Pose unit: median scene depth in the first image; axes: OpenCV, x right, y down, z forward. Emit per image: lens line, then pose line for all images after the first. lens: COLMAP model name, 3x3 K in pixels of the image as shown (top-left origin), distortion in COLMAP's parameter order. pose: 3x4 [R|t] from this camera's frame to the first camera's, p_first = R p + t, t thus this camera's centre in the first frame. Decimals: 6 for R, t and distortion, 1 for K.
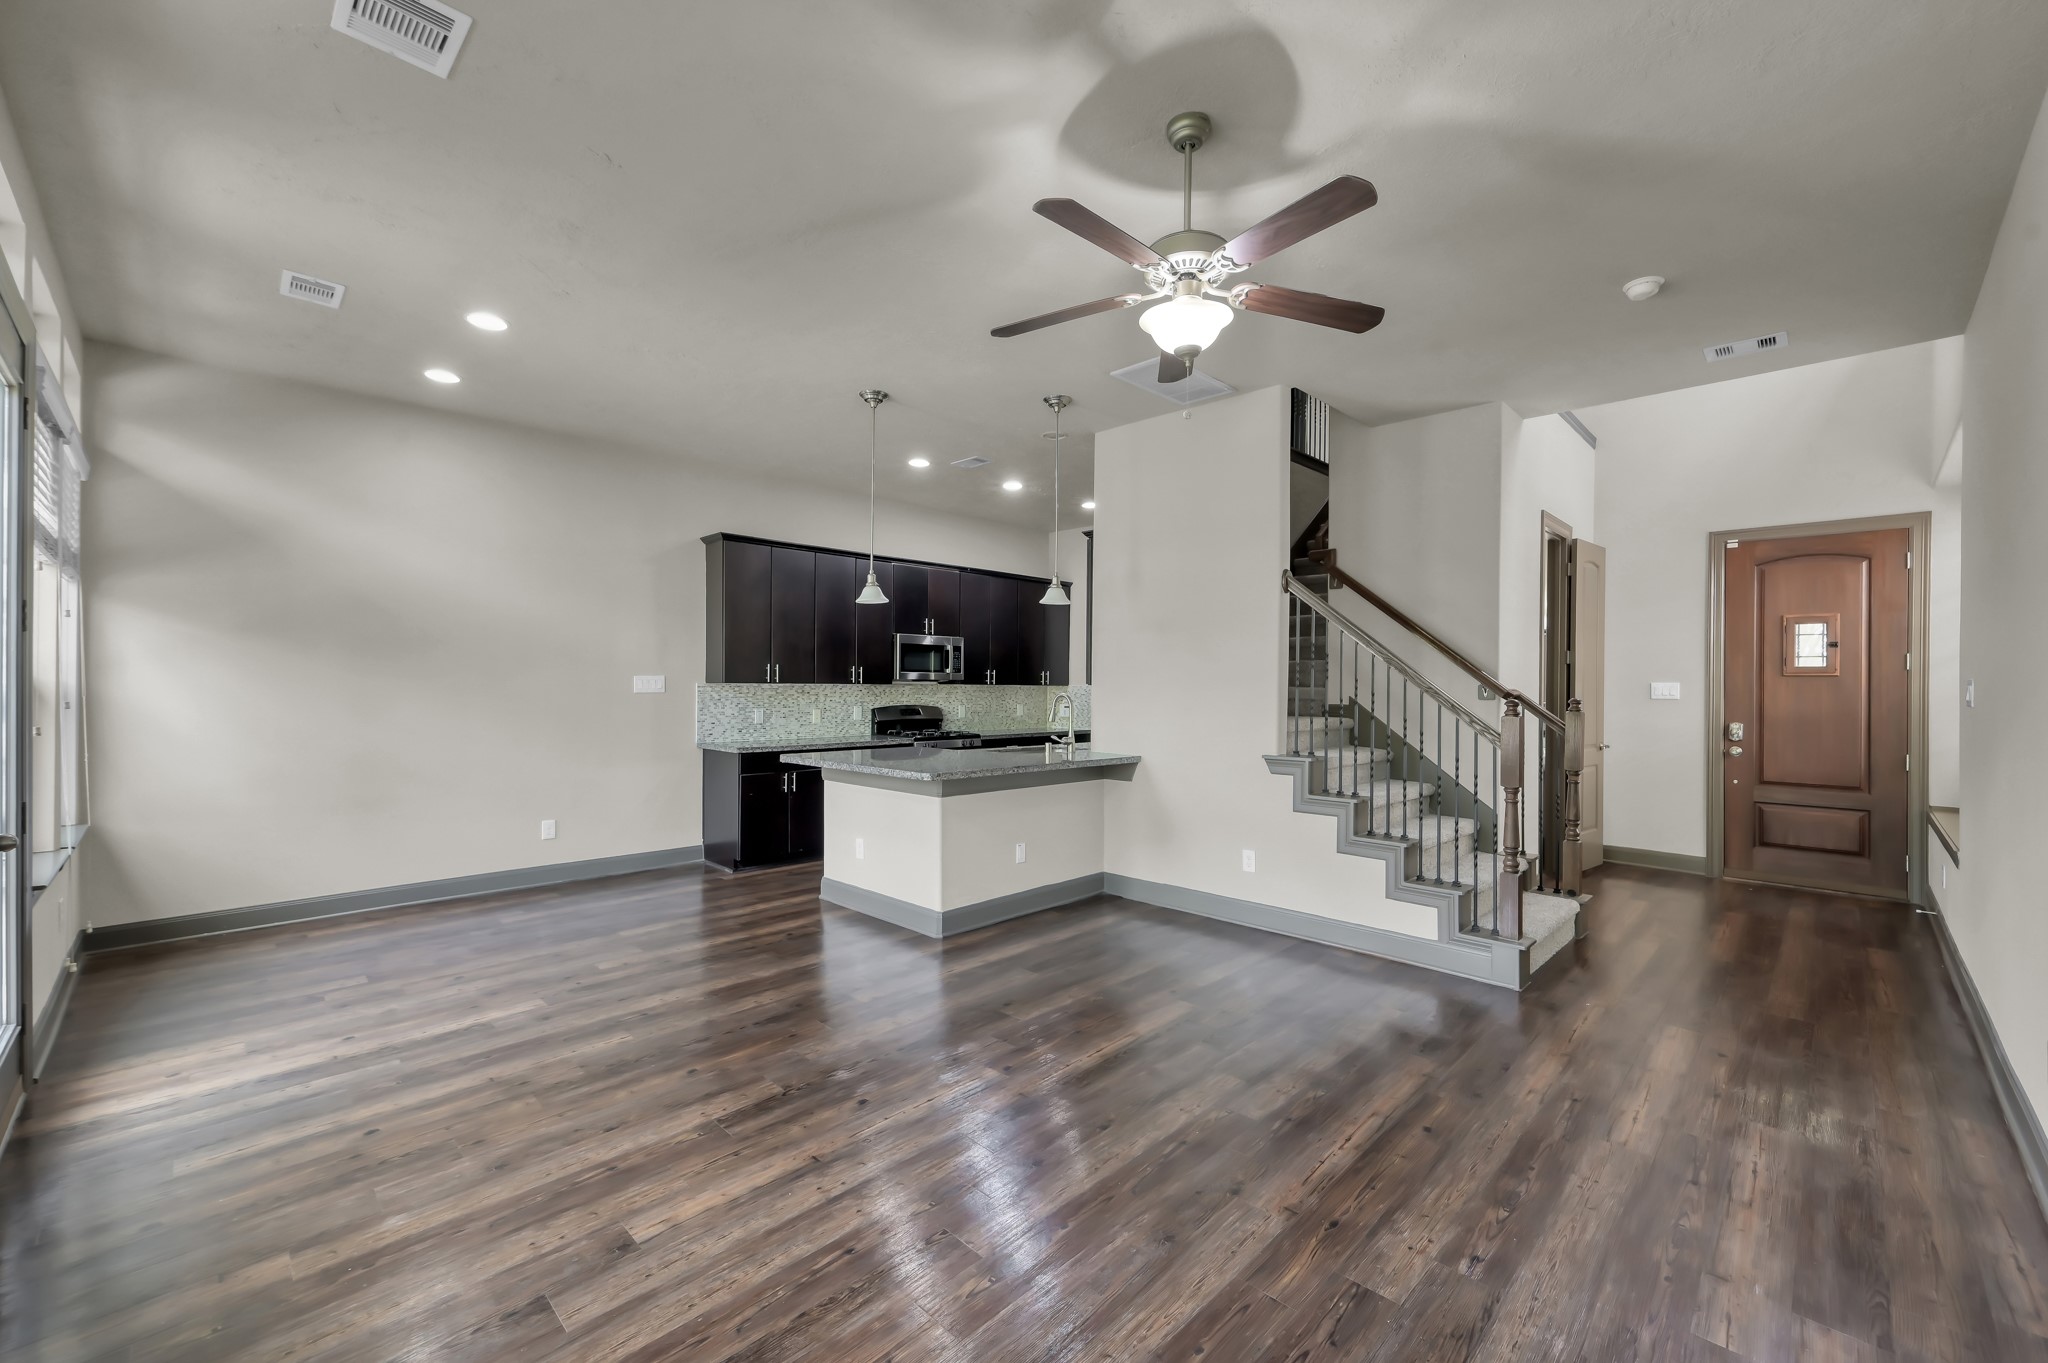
lens RADIAL K [[821.3, 0, 1027.0], [0, 821.3, 684.5], [0, 0, 1]] dist [0.002881, -0.000488]
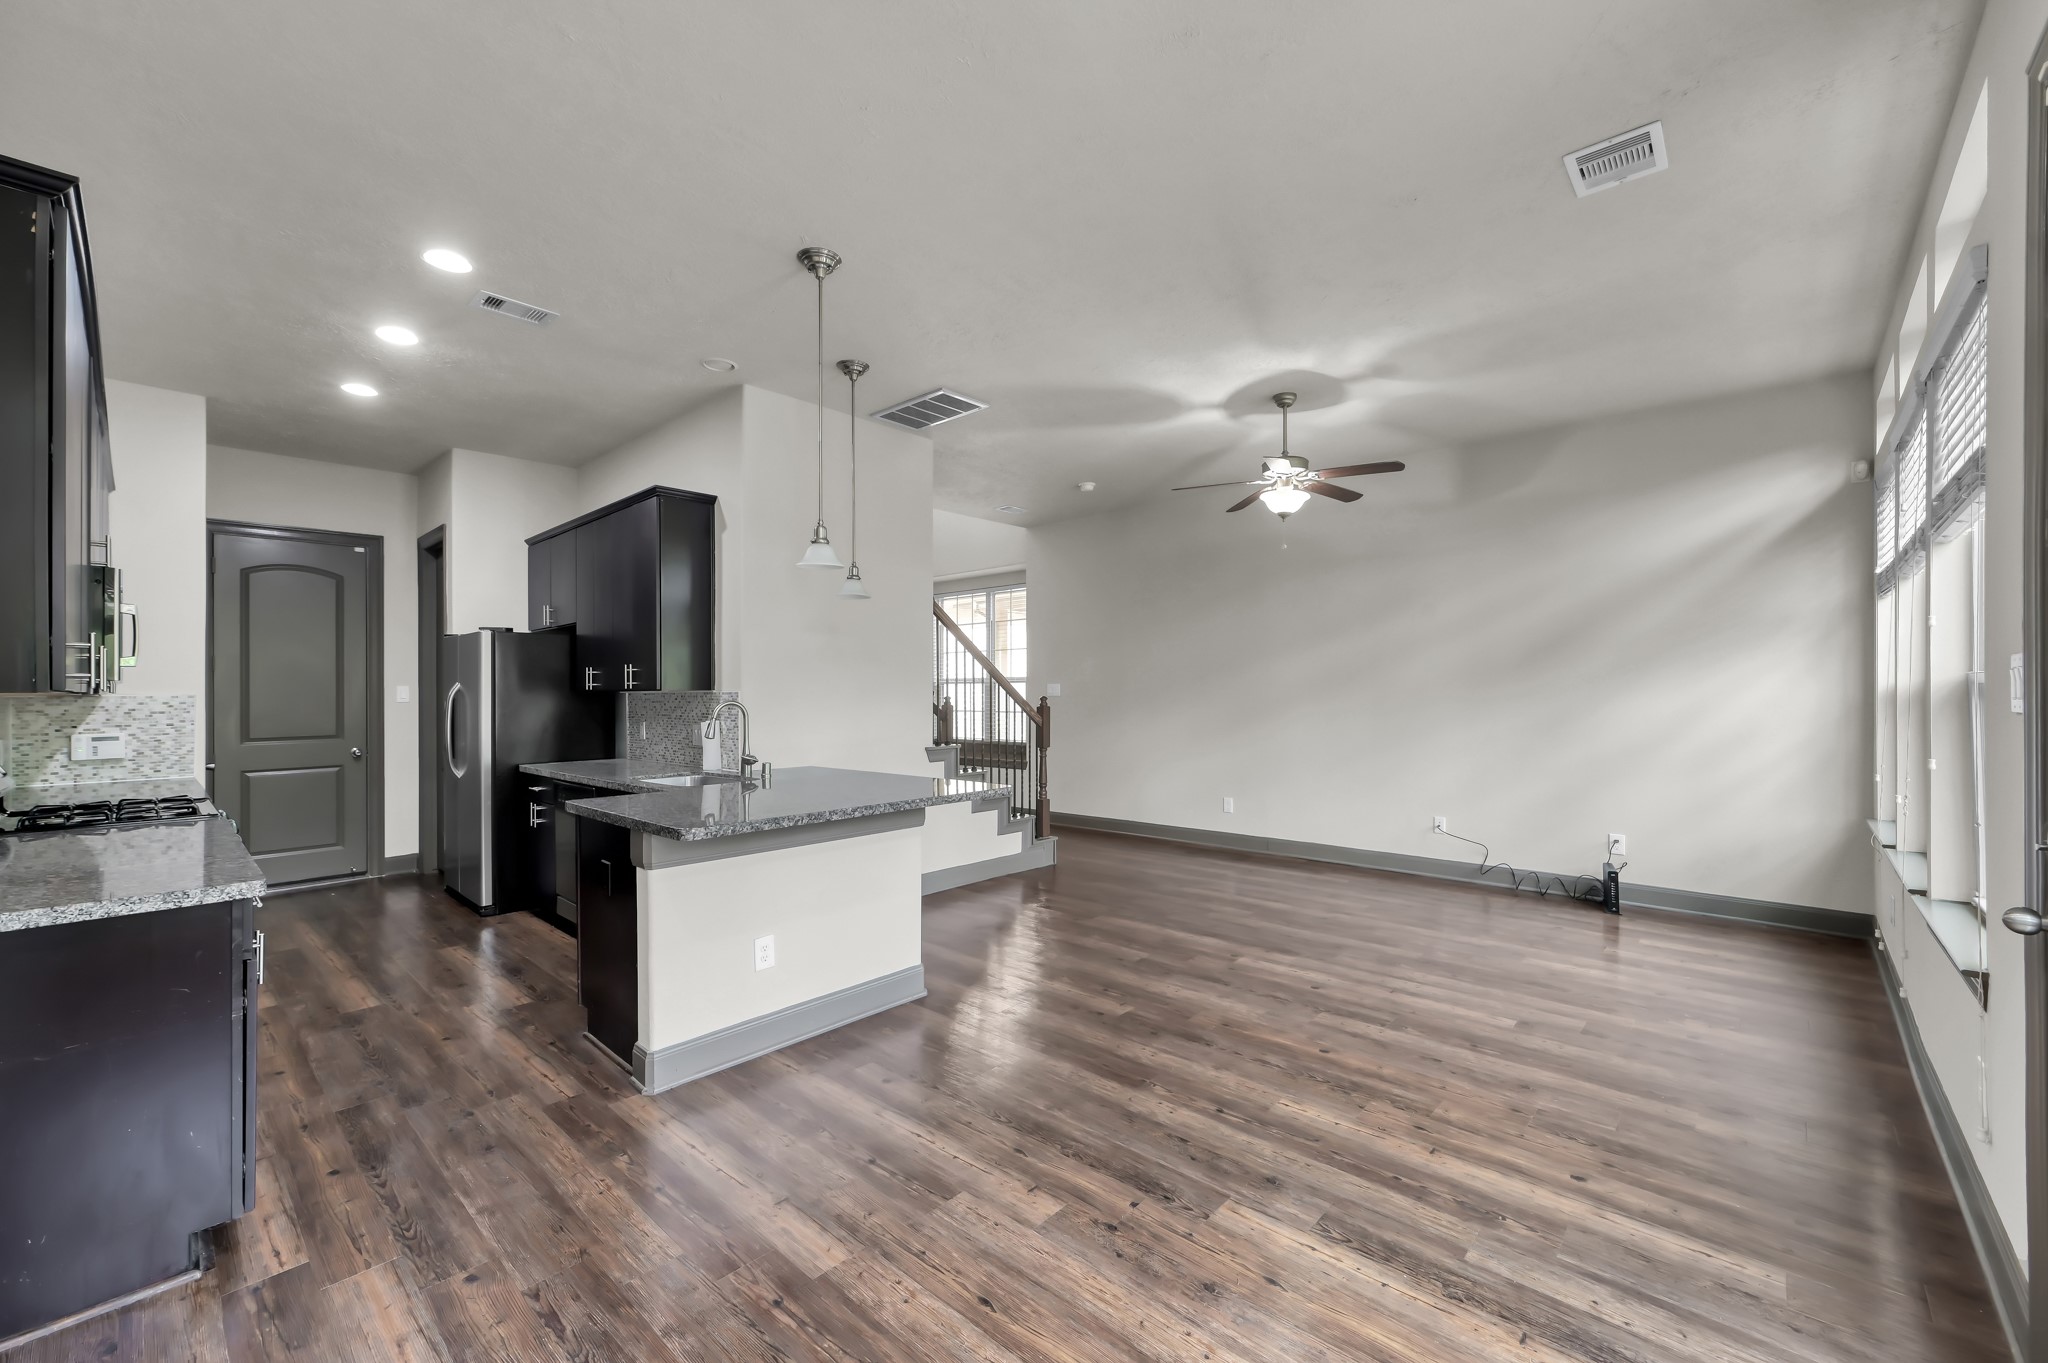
lens RADIAL K [[821.3, 0, 1042.5], [0, 821.3, 683.3], [0, 0, 1]] dist [0.002881, -0.000488]
pose [[-0.041108, 0.000901, 0.999154, -0.759547], [0.006152, 0.999981, -0.000649, -0.004062], [-0.999136, 0.006120, -0.041113, 0.733306]]
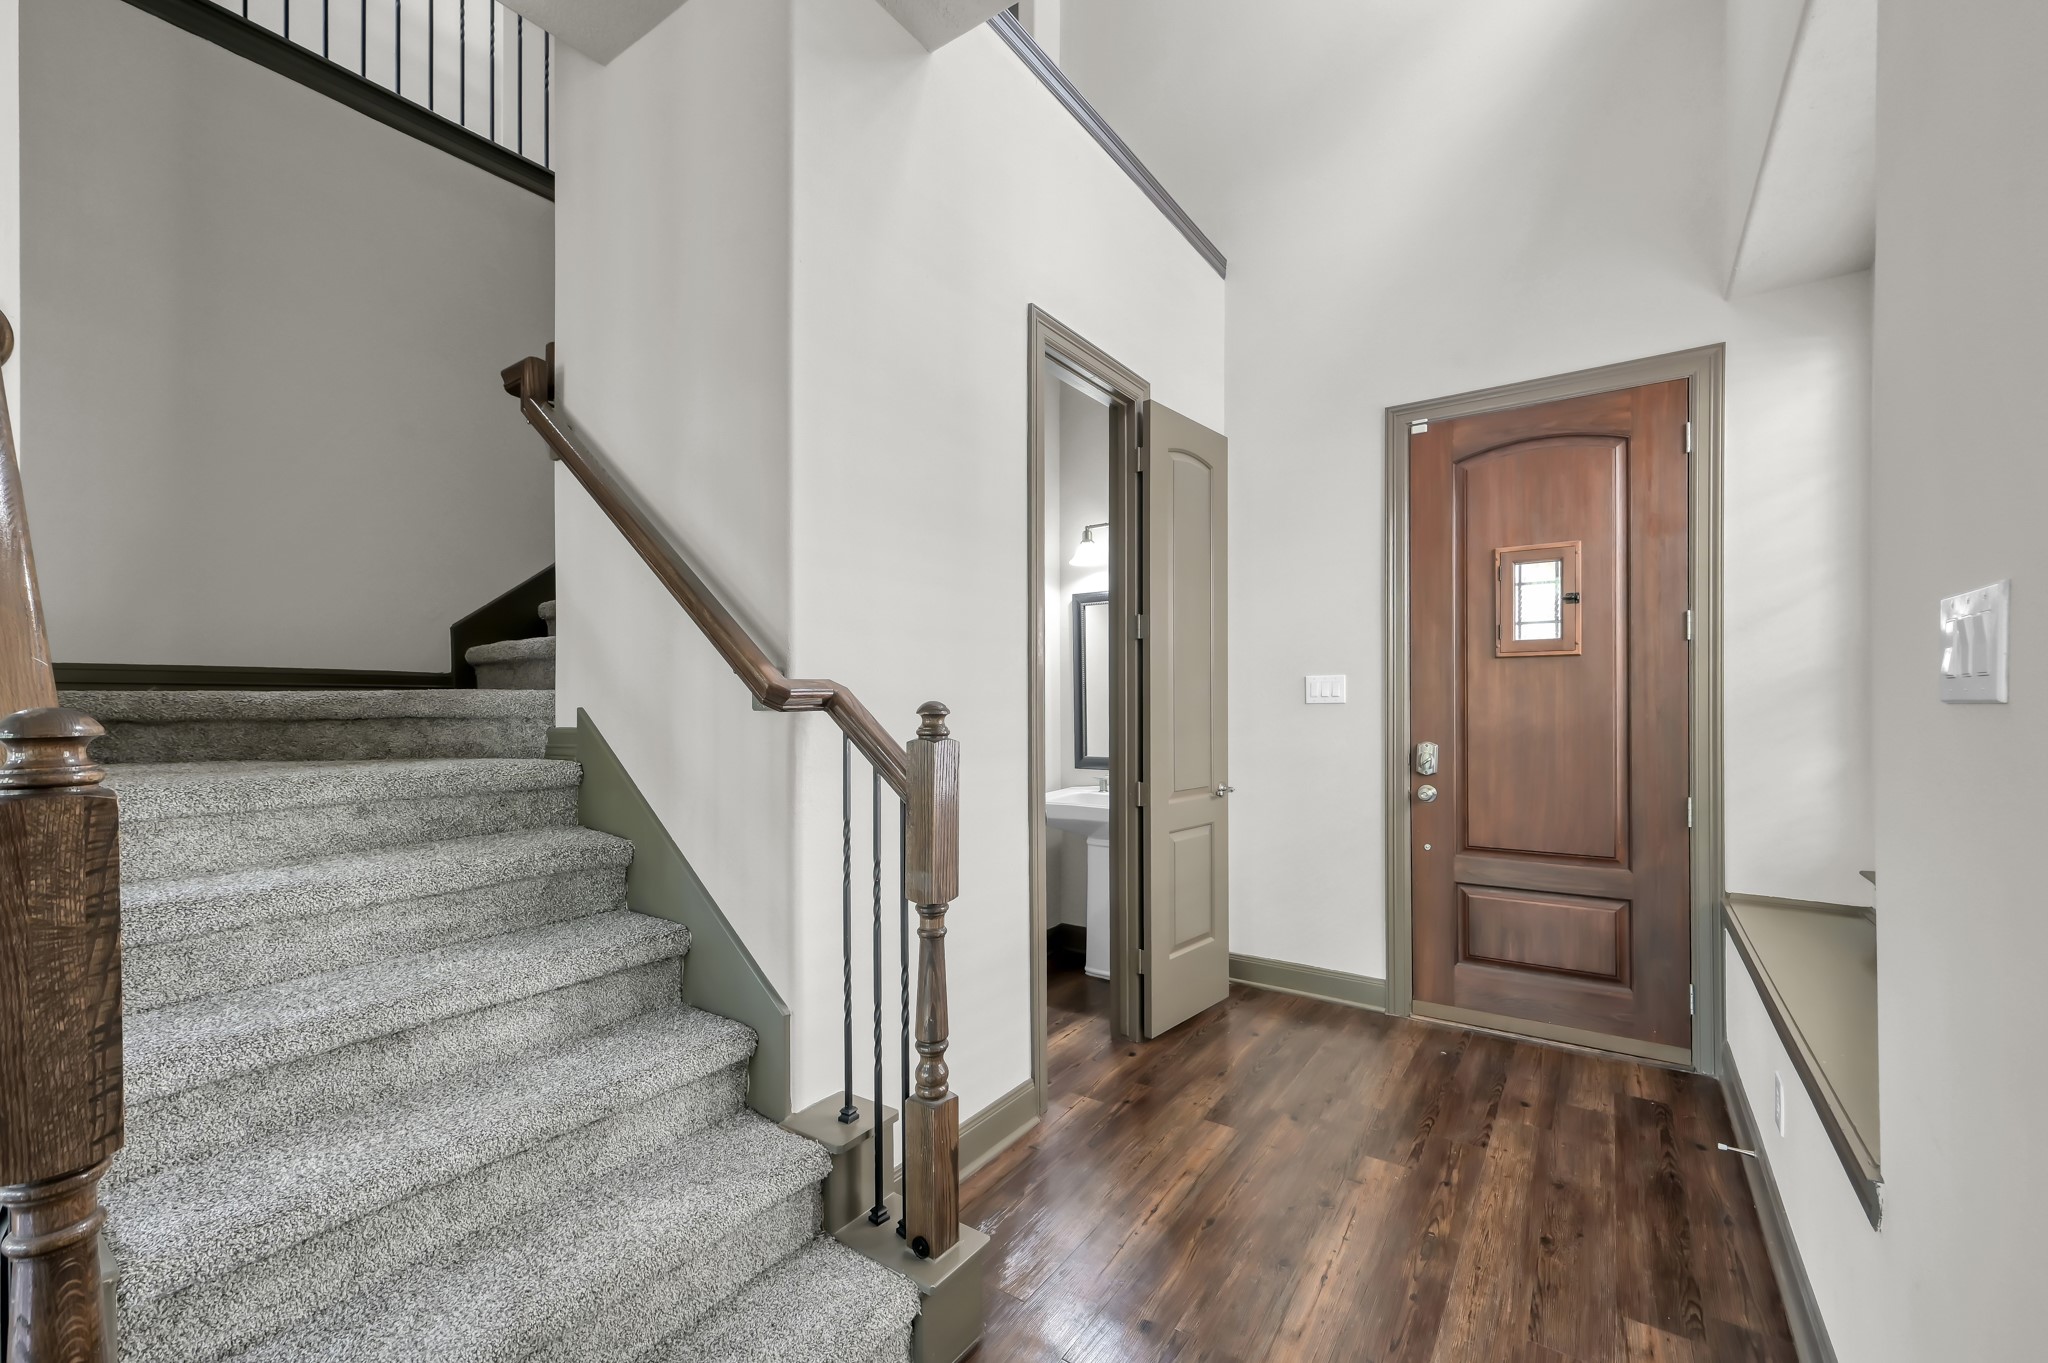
lens RADIAL K [[821.3, 0, 1047.8], [0, 821.3, 706.1], [0, 0, 1]] dist [0.002881, -0.000488]
pose [[0.983411, -0.016714, 0.180619, 0.546262], [0.015361, 0.999843, 0.008888, 0.013156], [-0.180739, -0.005966, 0.983513, 0.533646]]
